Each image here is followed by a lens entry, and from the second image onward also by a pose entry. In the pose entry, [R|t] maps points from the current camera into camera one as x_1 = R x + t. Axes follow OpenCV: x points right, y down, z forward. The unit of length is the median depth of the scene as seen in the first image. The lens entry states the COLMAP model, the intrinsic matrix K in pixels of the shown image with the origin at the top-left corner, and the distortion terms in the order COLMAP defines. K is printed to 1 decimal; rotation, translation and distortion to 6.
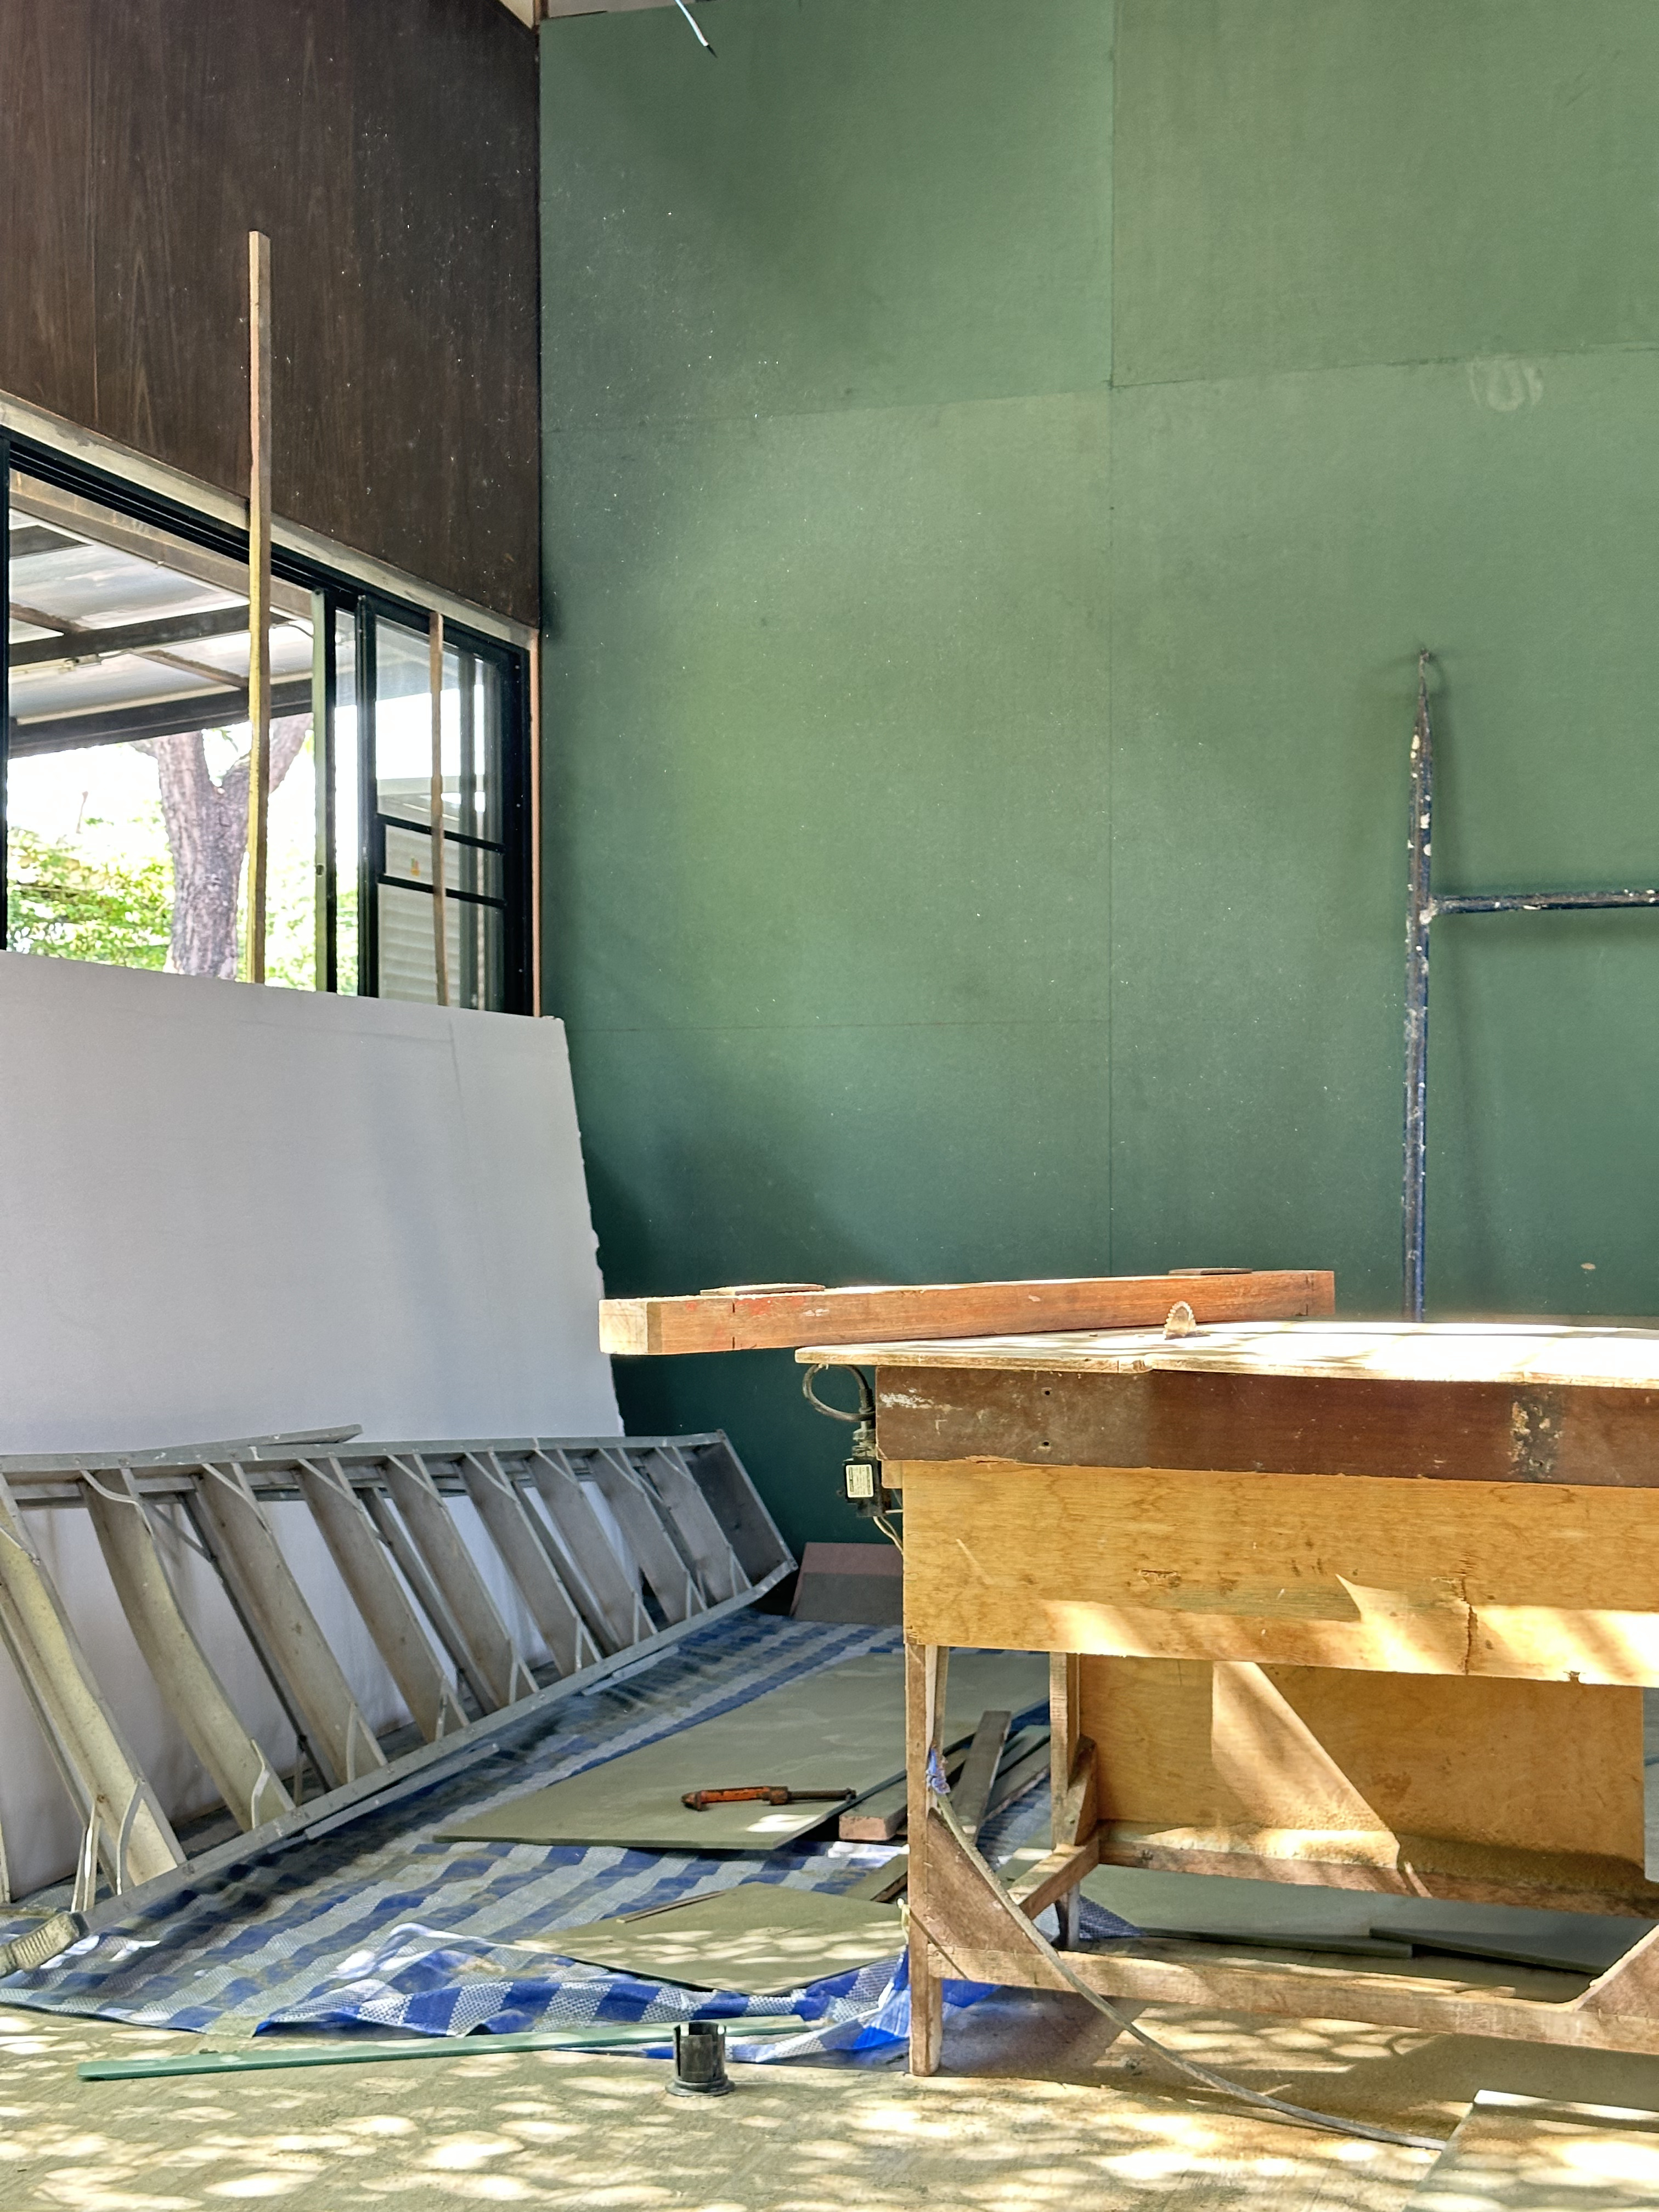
lens RADIAL K [[3087.9, 0, 795.8], [0, 3087.9, 1091.3], [0, 0, 1]] dist [0.140634, 0.000000]
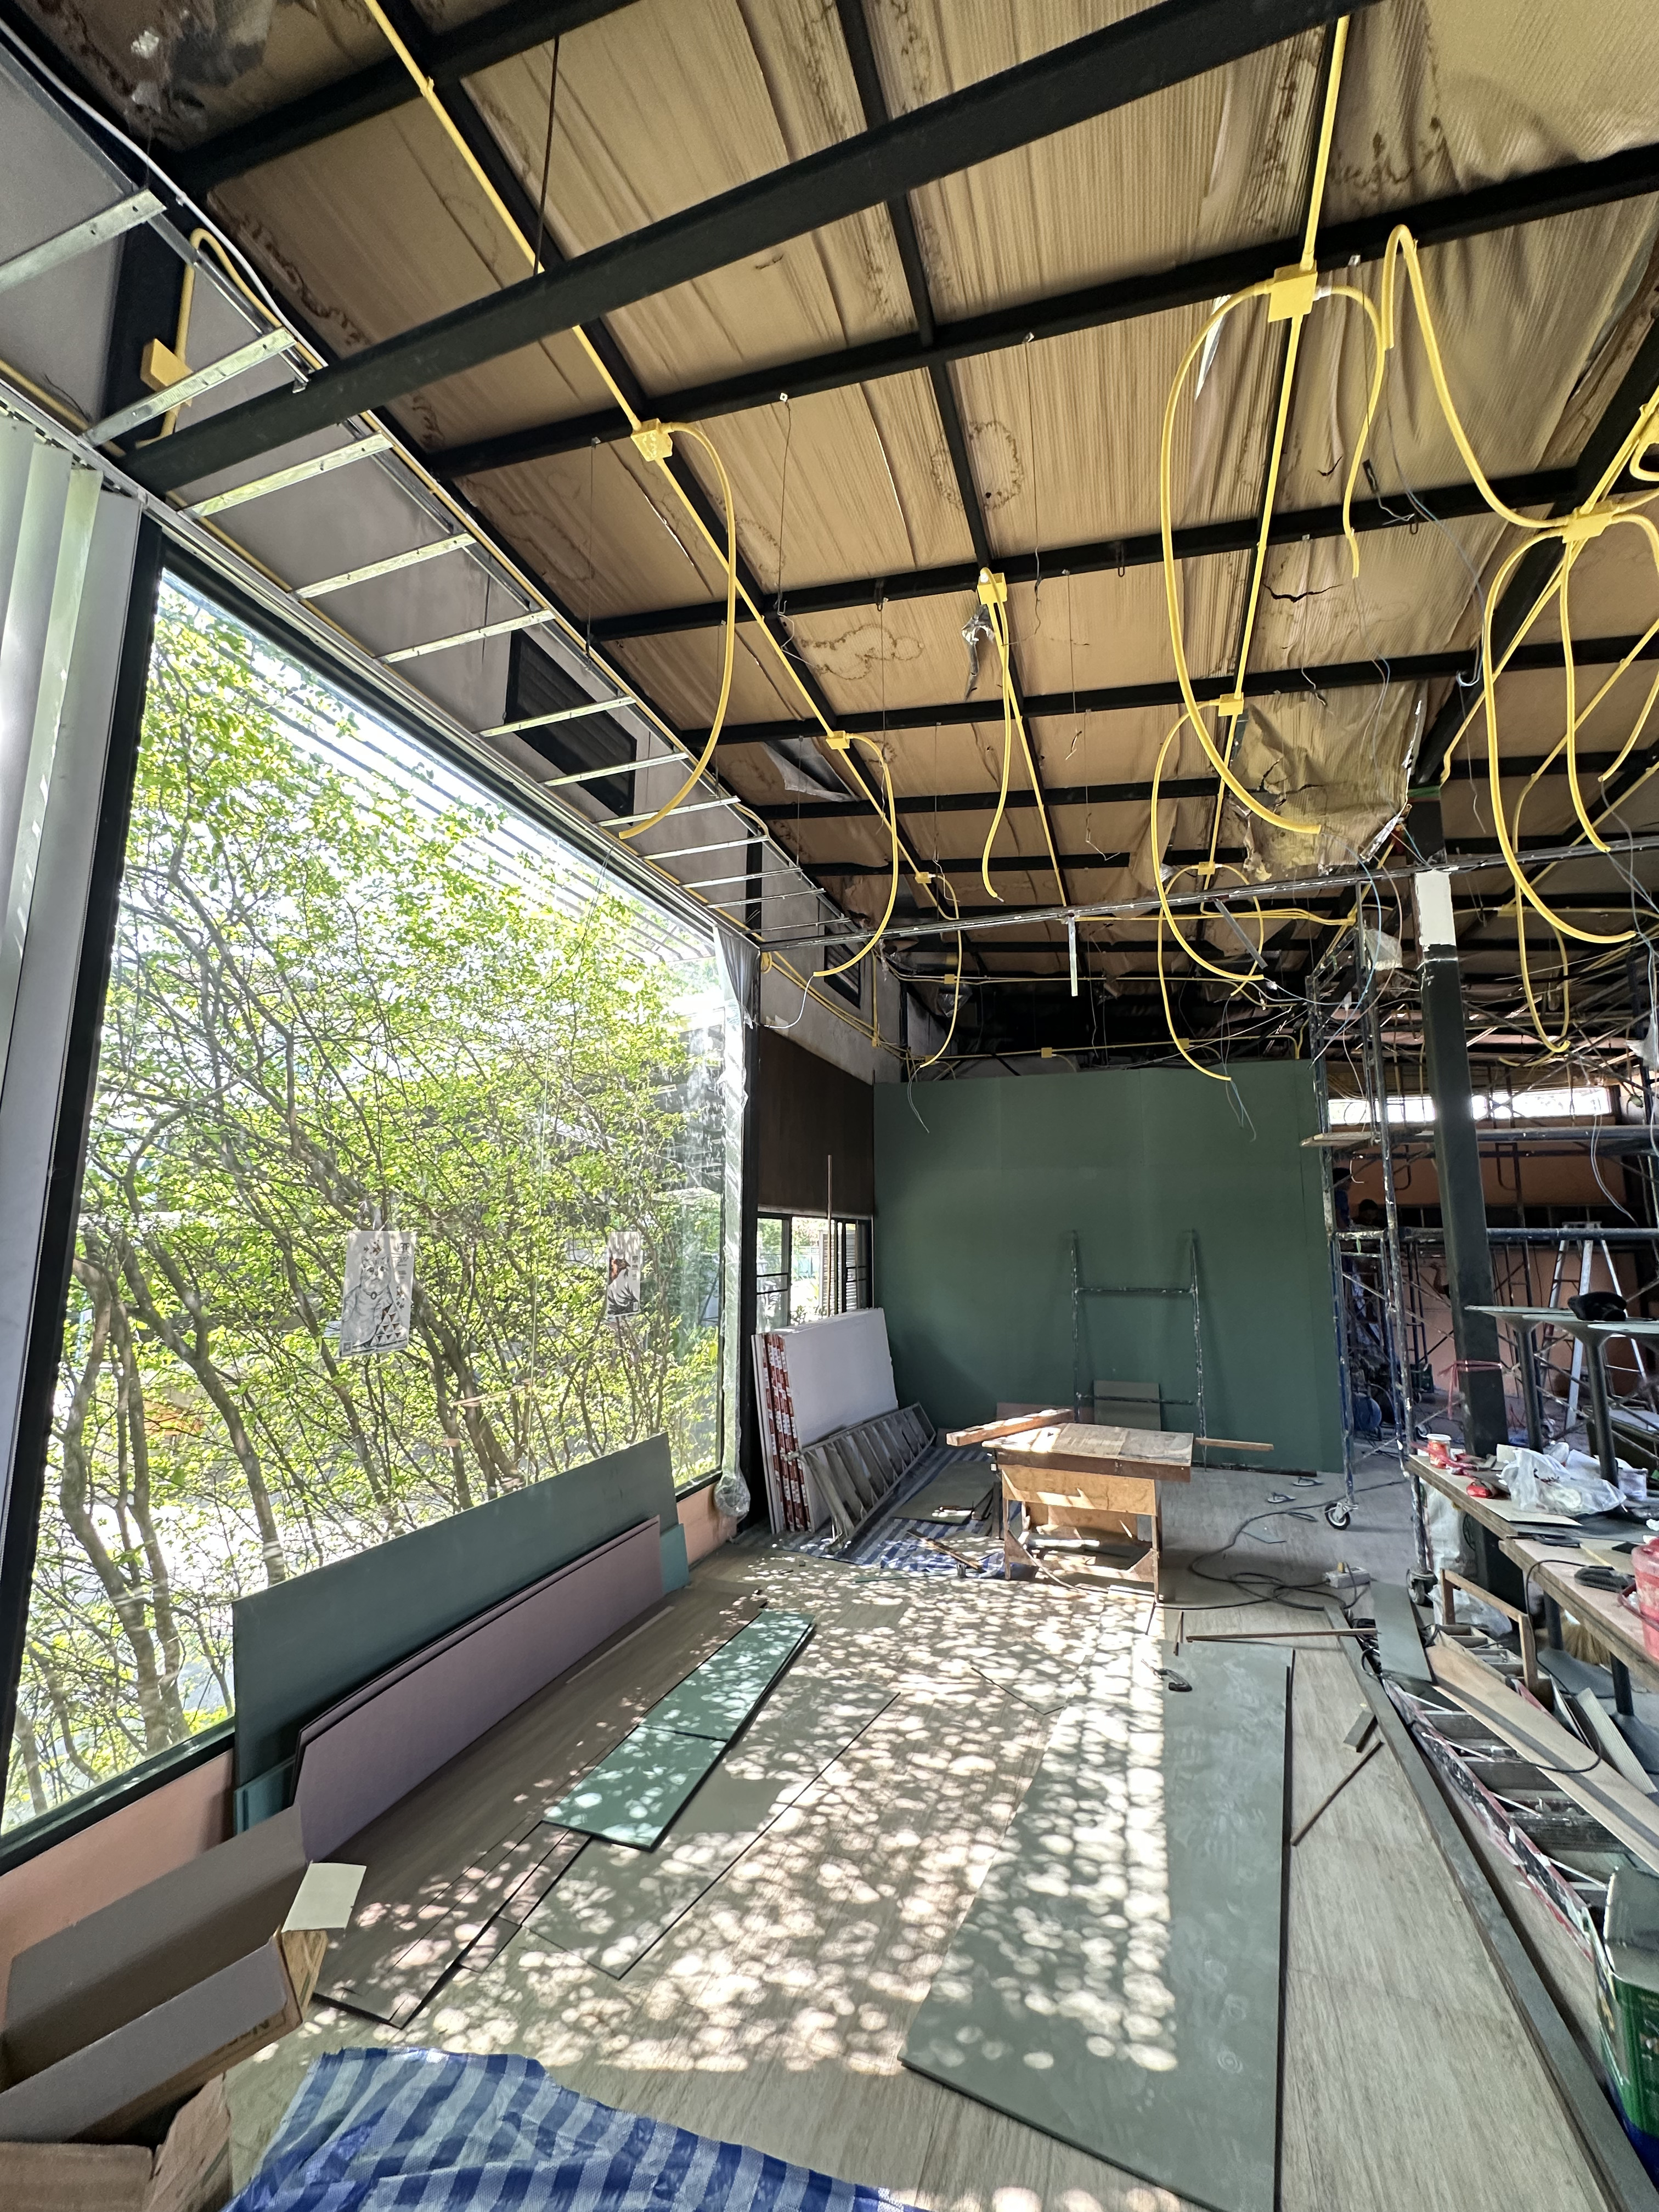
lens RADIAL K [[882.8, 0, 831.2], [0, 882.8, 1111.1], [0, 0, 1]] dist [-0.002197, 0.000333]
pose [[0.999393, -0.000714, -0.034839, -0.110311], [-0.003367, 0.993132, -0.116947, -0.165013], [0.034683, 0.116993, 0.992527, -0.326730]]
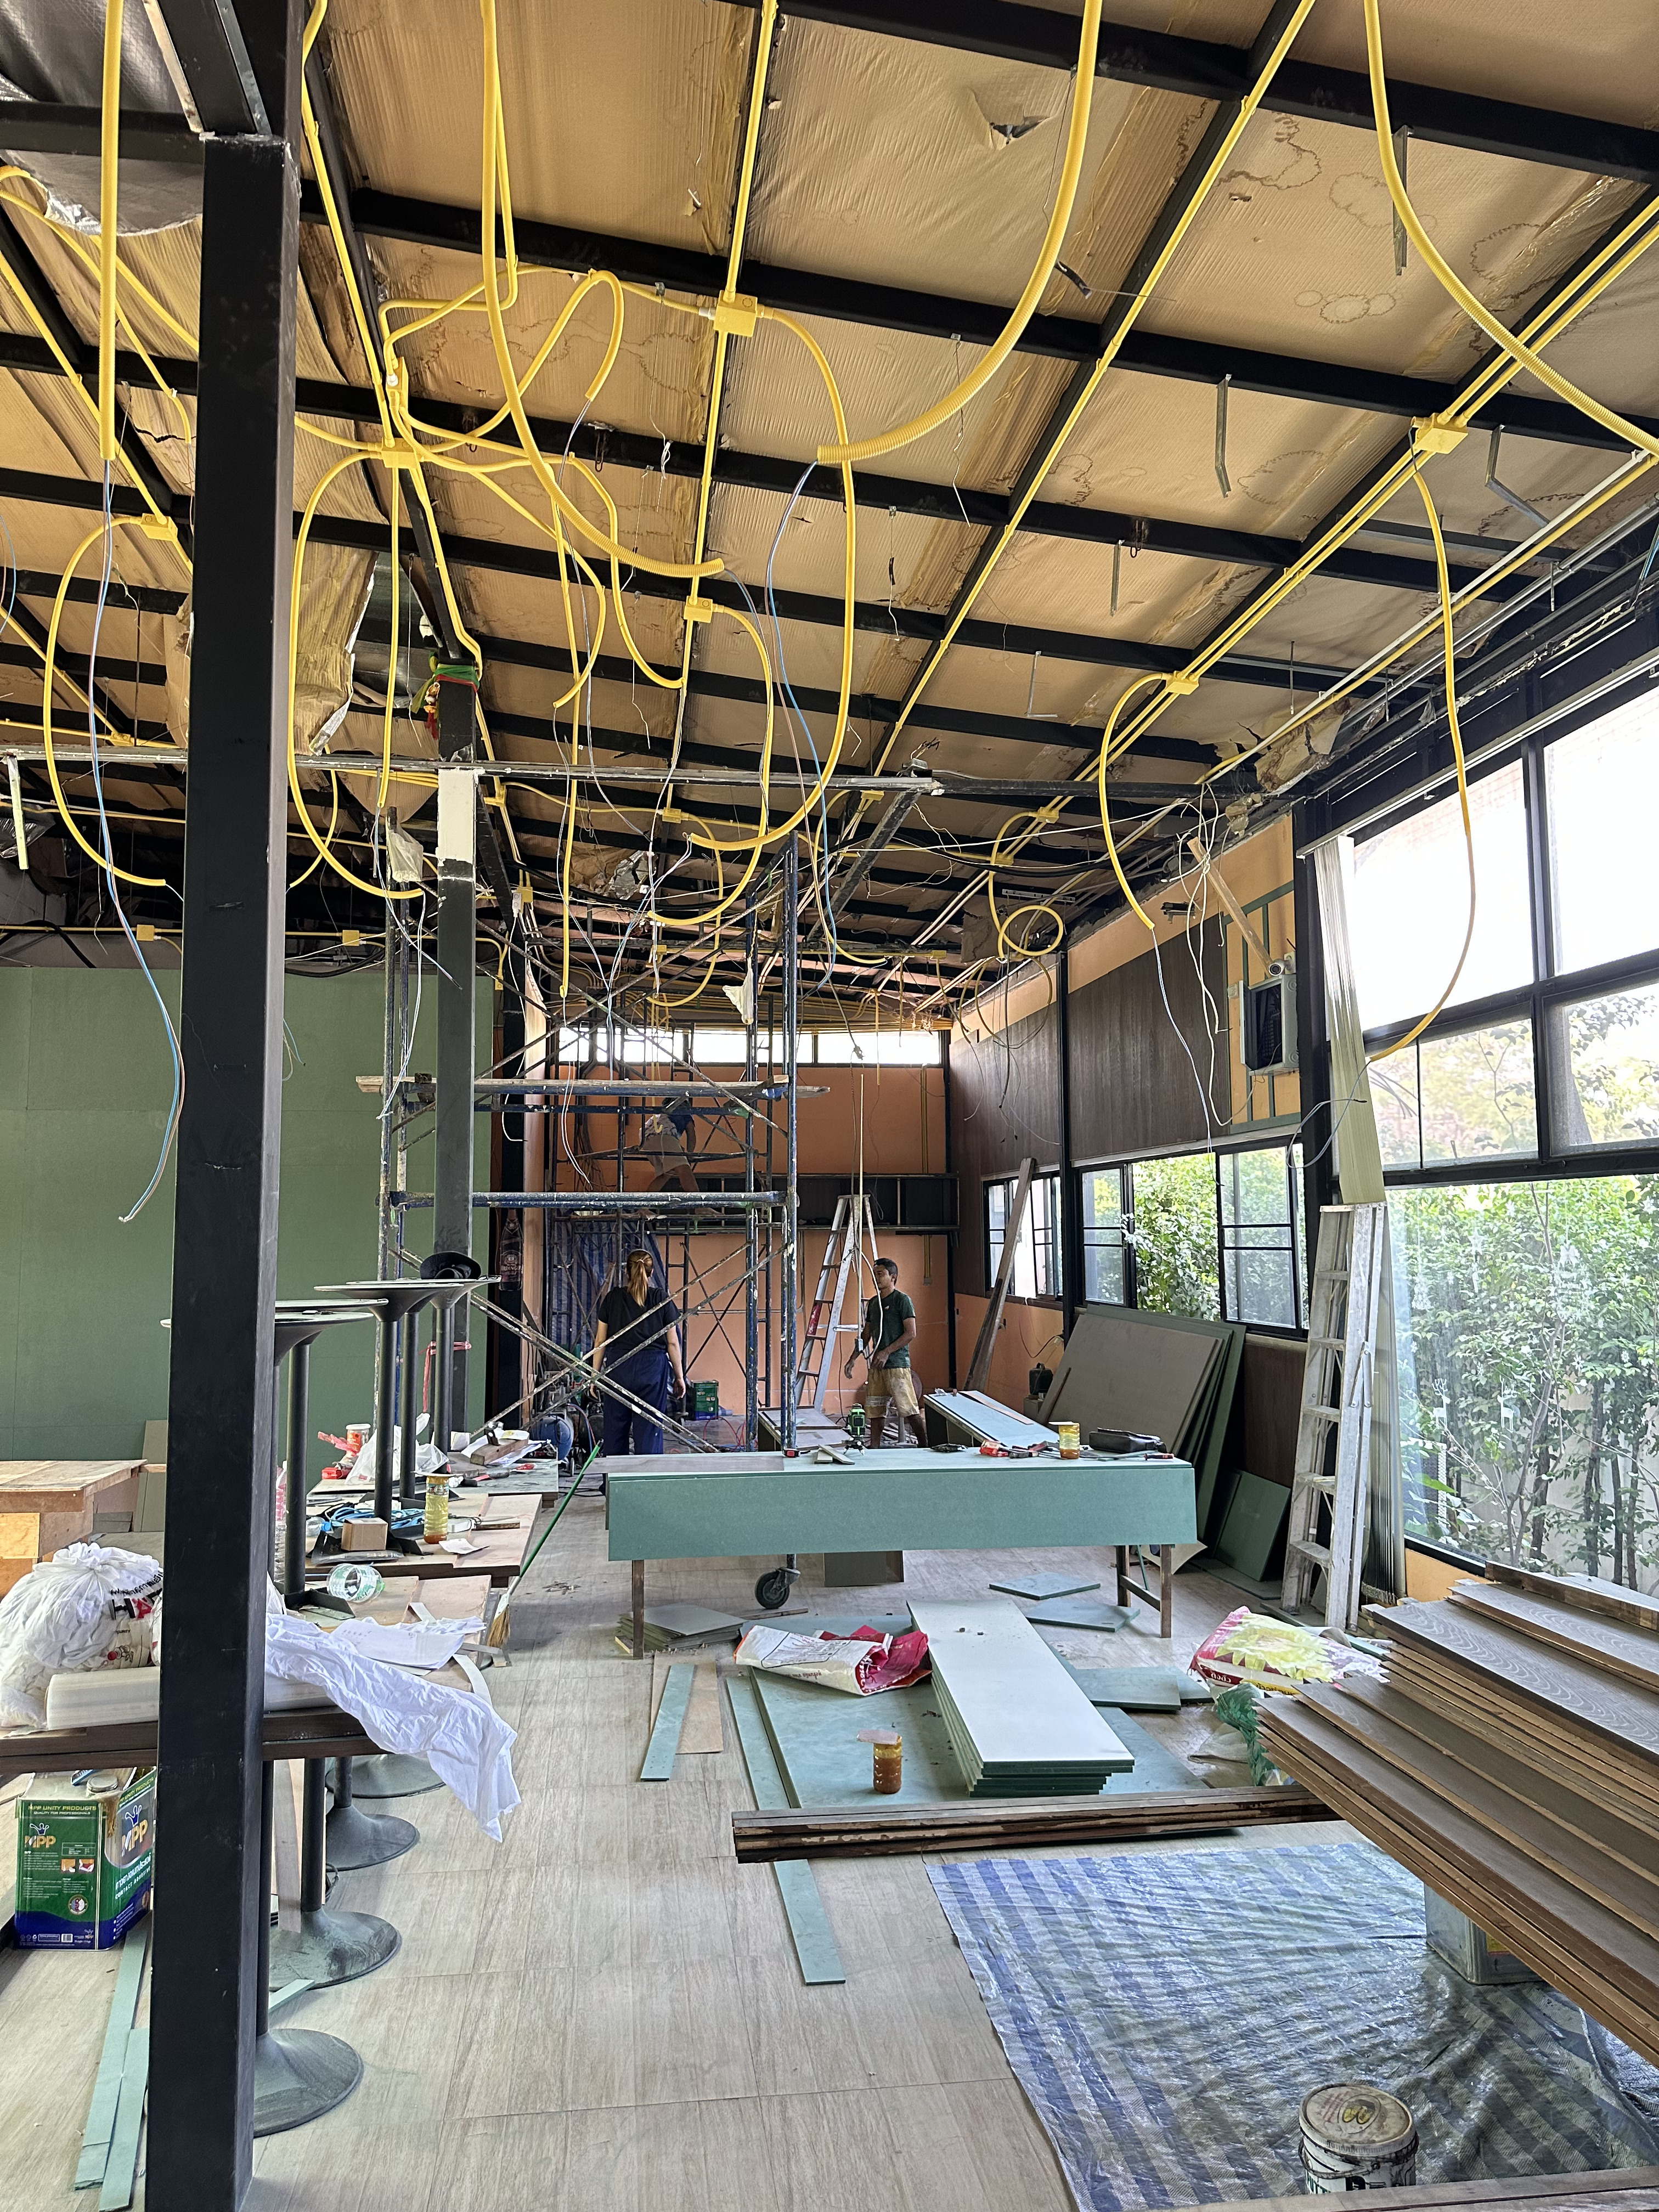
lens RADIAL K [[1549.7, 0, 806.6], [0, 1549.7, 1099.9], [0, 0, 1]] dist [0.083570, -0.105915]
pose [[0.909219, 0.032558, 0.415042, 0.162932], [-0.006864, 0.997974, -0.063249, -0.152396], [-0.416261, 0.054659, 0.907601, -0.710401]]
